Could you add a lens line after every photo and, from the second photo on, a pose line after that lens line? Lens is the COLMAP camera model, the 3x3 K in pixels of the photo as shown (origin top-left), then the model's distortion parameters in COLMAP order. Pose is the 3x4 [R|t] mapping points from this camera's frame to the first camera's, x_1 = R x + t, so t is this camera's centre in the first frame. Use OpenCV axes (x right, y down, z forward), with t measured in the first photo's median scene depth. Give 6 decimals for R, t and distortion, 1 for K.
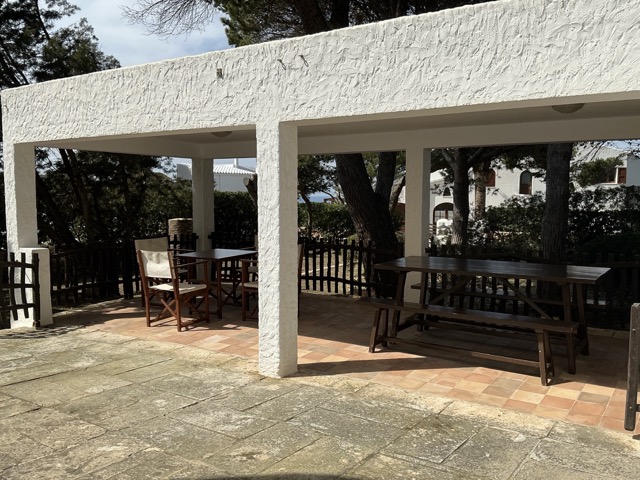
lens RADIAL K [[561.3, 0, 328.7], [0, 561.3, 239.2], [0, 0, 1]] dist [0.131596, -0.265797]
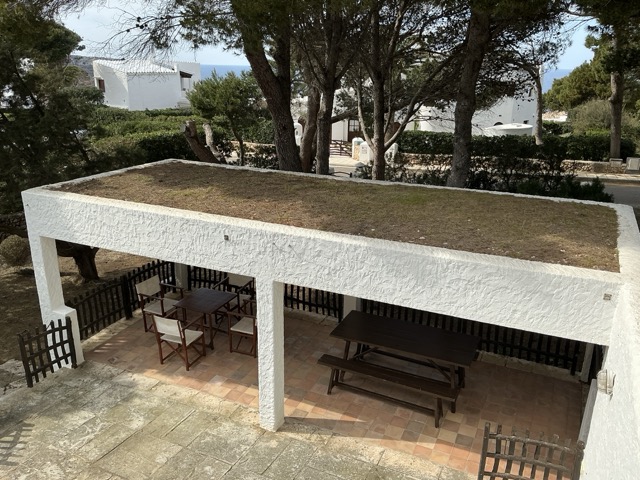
lens RADIAL K [[529.6, 0, 320.0], [0, 529.6, 240.0], [0, 0, 1]] dist [0.143438, -0.294110]
pose [[0.990261, -0.035521, 0.134619, -0.121128], [0.002551, 0.971375, 0.237539, -0.520366], [-0.139203, -0.234882, 0.962005, -0.267288]]
